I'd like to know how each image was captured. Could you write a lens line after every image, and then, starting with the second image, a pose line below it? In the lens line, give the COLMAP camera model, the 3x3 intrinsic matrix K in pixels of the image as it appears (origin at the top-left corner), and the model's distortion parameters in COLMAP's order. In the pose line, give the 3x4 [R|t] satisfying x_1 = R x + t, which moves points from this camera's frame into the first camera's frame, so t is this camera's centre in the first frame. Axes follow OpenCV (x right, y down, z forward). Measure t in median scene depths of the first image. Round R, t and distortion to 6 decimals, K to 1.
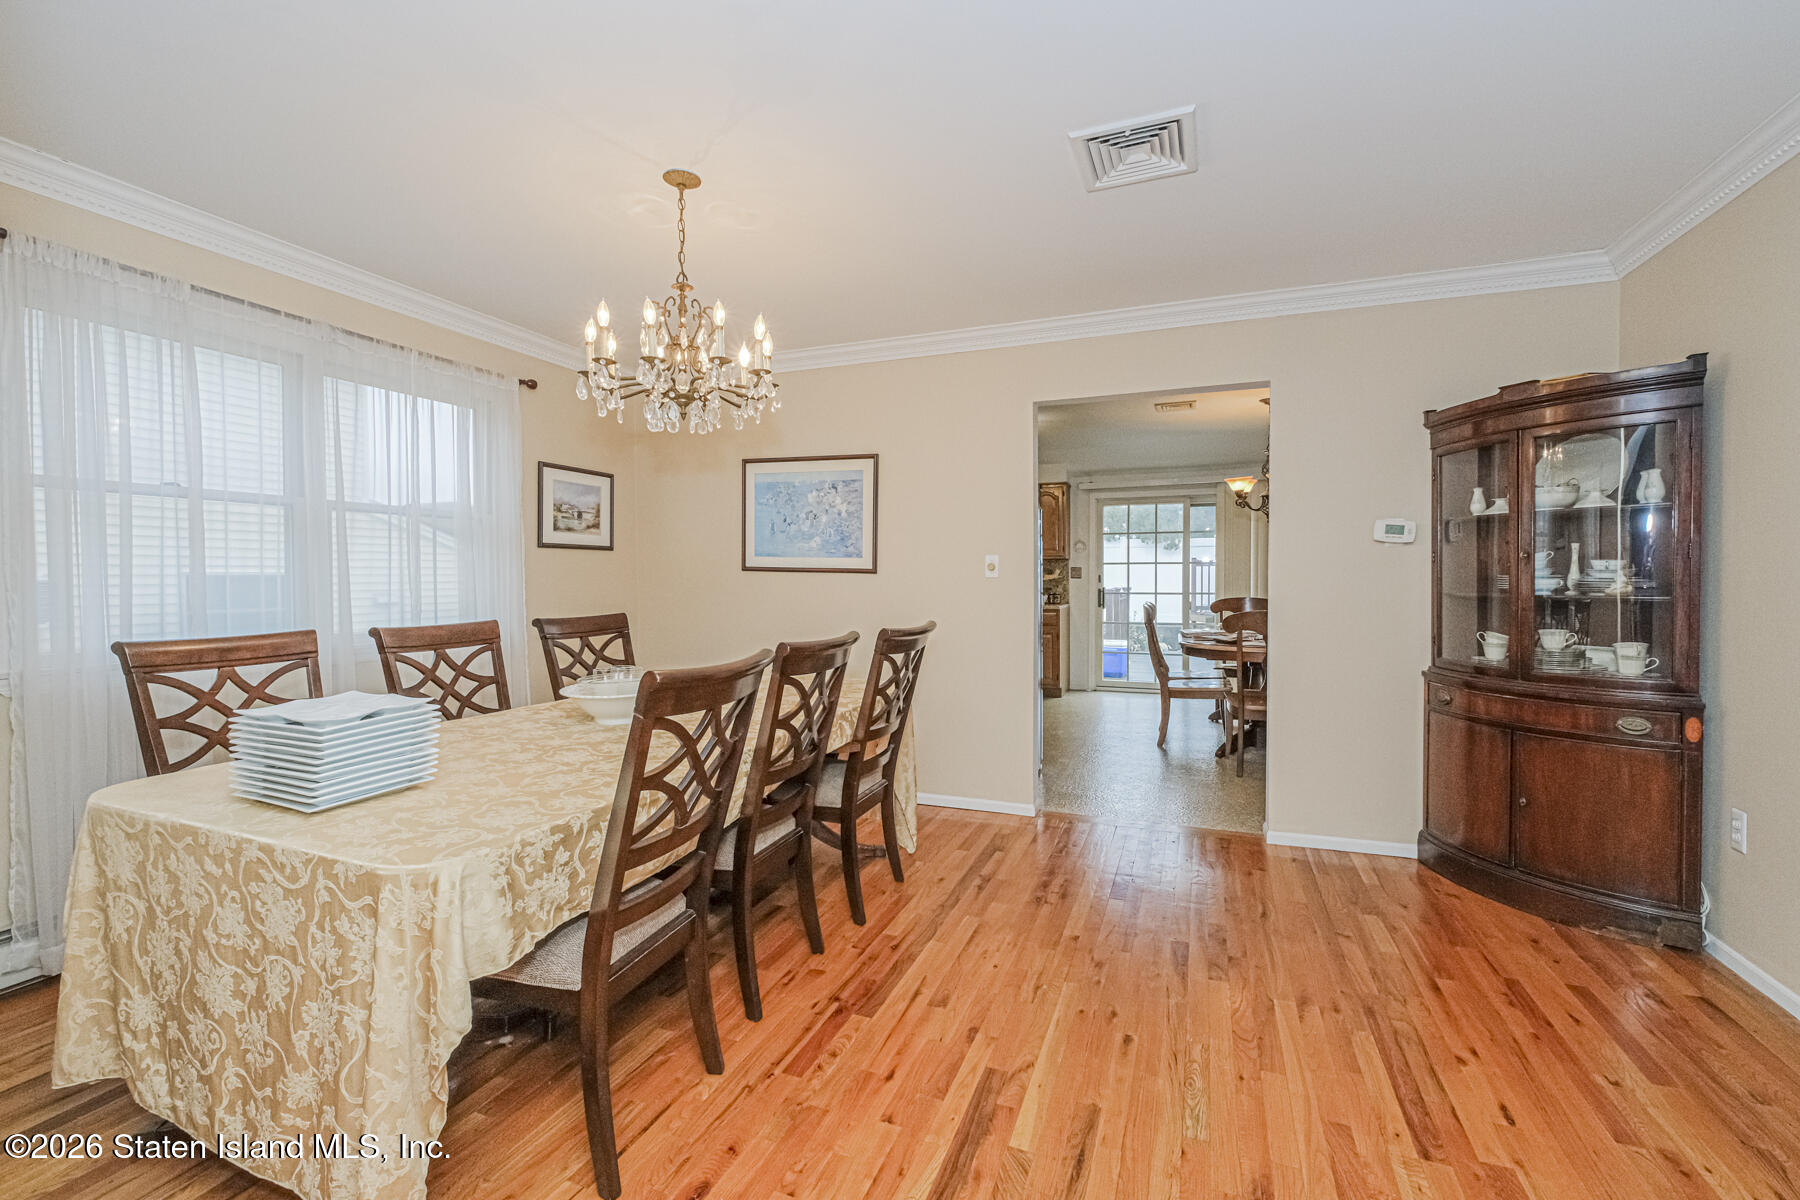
lens RADIAL K [[773.4, 0, 889.9], [0, 773.4, 587.6], [0, 0, 1]] dist [0.002362, 0.000241]
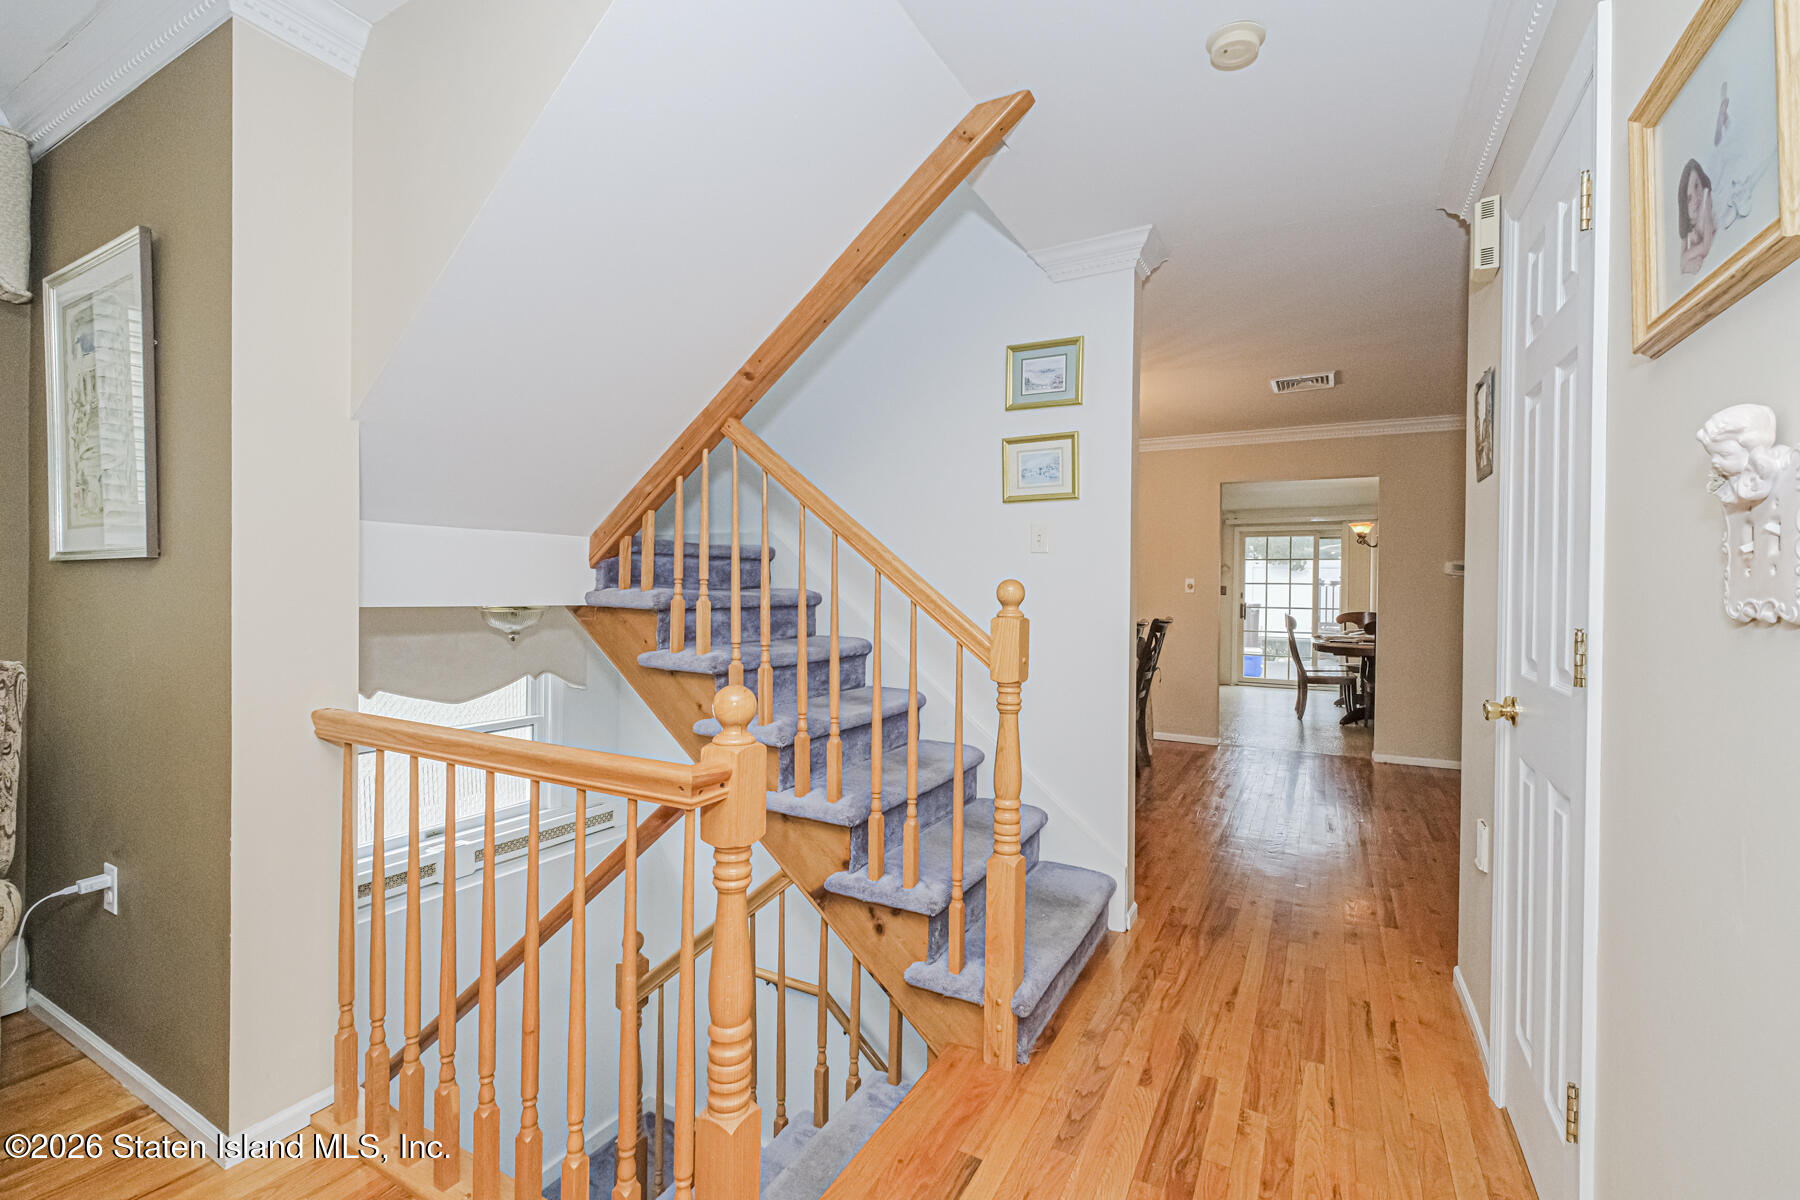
lens RADIAL K [[773.4, 0, 889.8], [0, 773.4, 594.1], [0, 0, 1]] dist [0.002362, 0.000241]
pose [[0.991771, 0.012365, -0.127423, -0.214278], [-0.013781, 0.999853, -0.010234, 0.010784], [0.127278, 0.011905, 0.991796, -0.501100]]
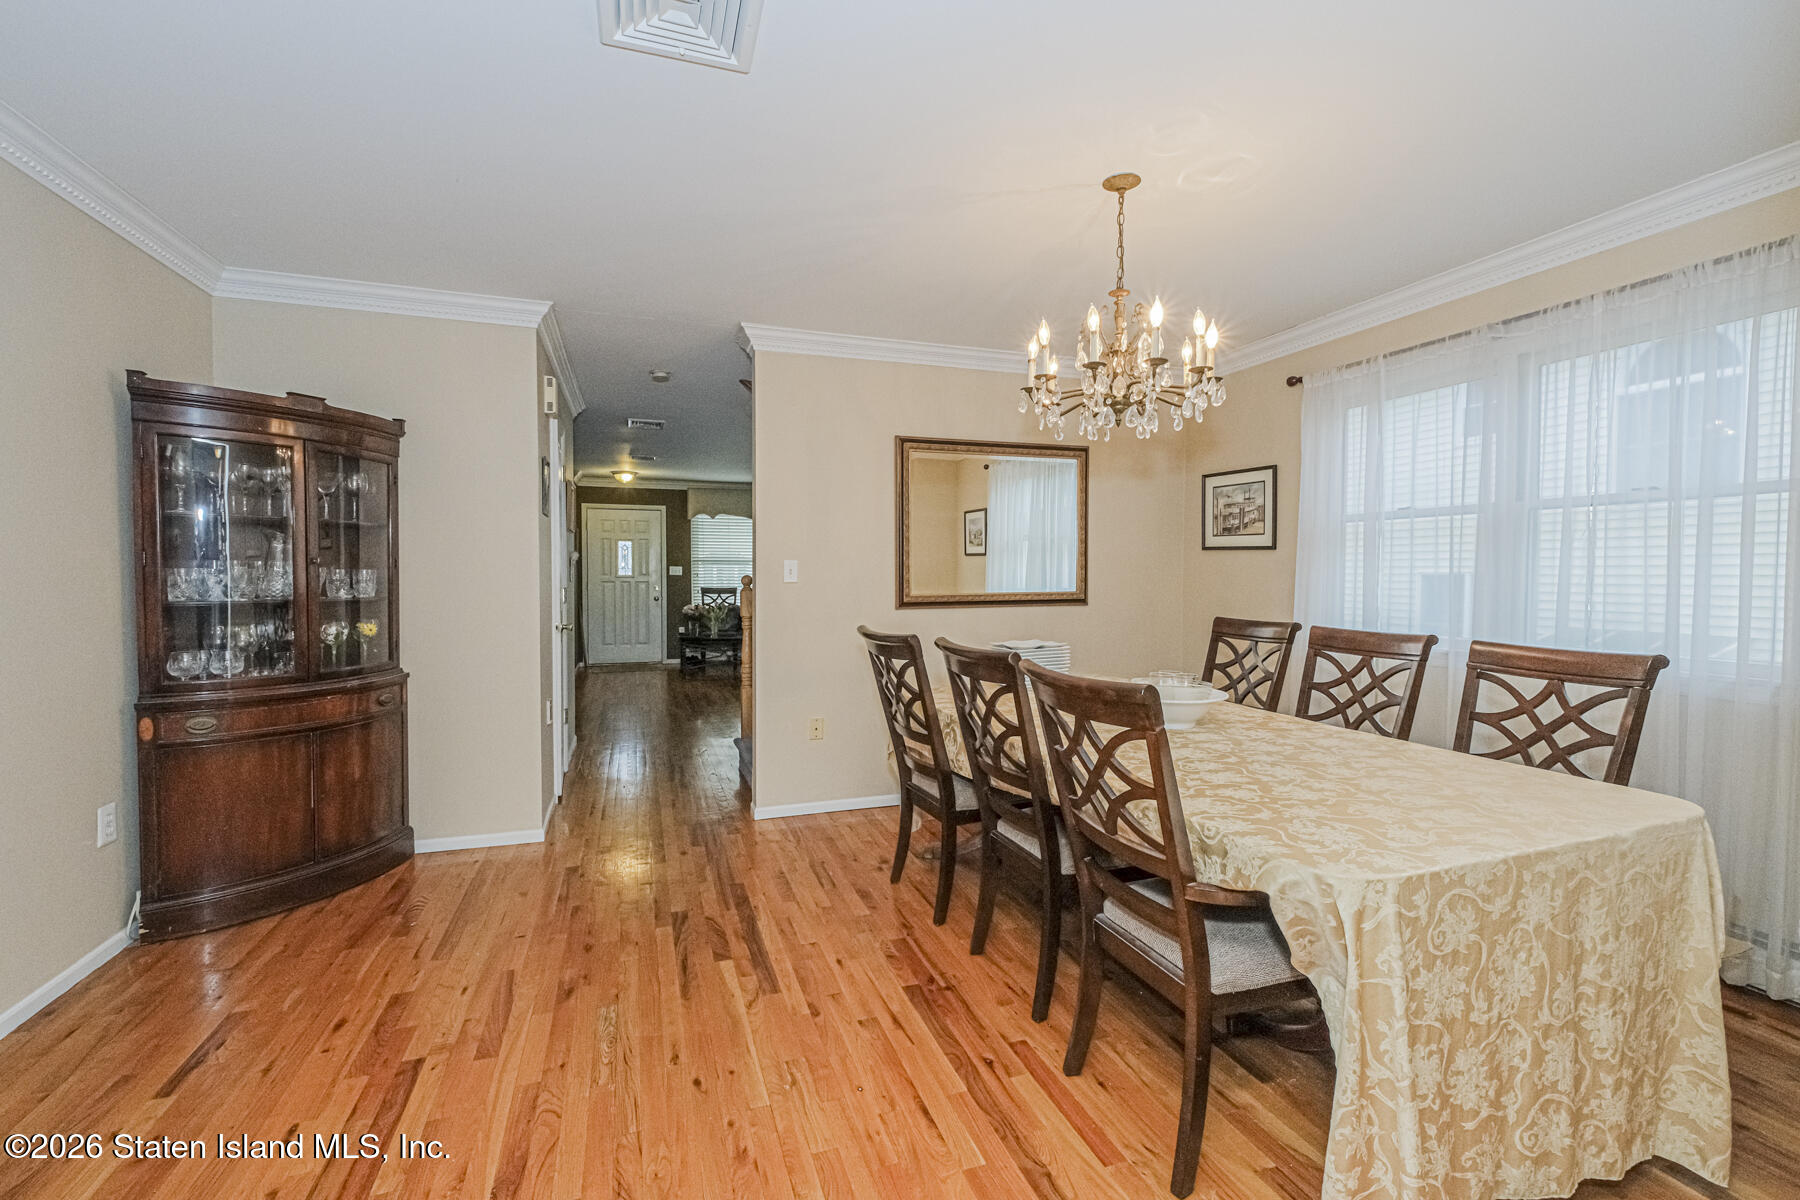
lens RADIAL K [[773.4, 0, 892.7], [0, 773.4, 607.3], [0, 0, 1]] dist [0.002362, 0.000241]
pose [[-0.758234, 0.021607, -0.651624, 0.298275], [-0.014468, 0.998647, 0.049948, -0.014472], [0.651821, 0.047300, -0.756896, 0.780518]]
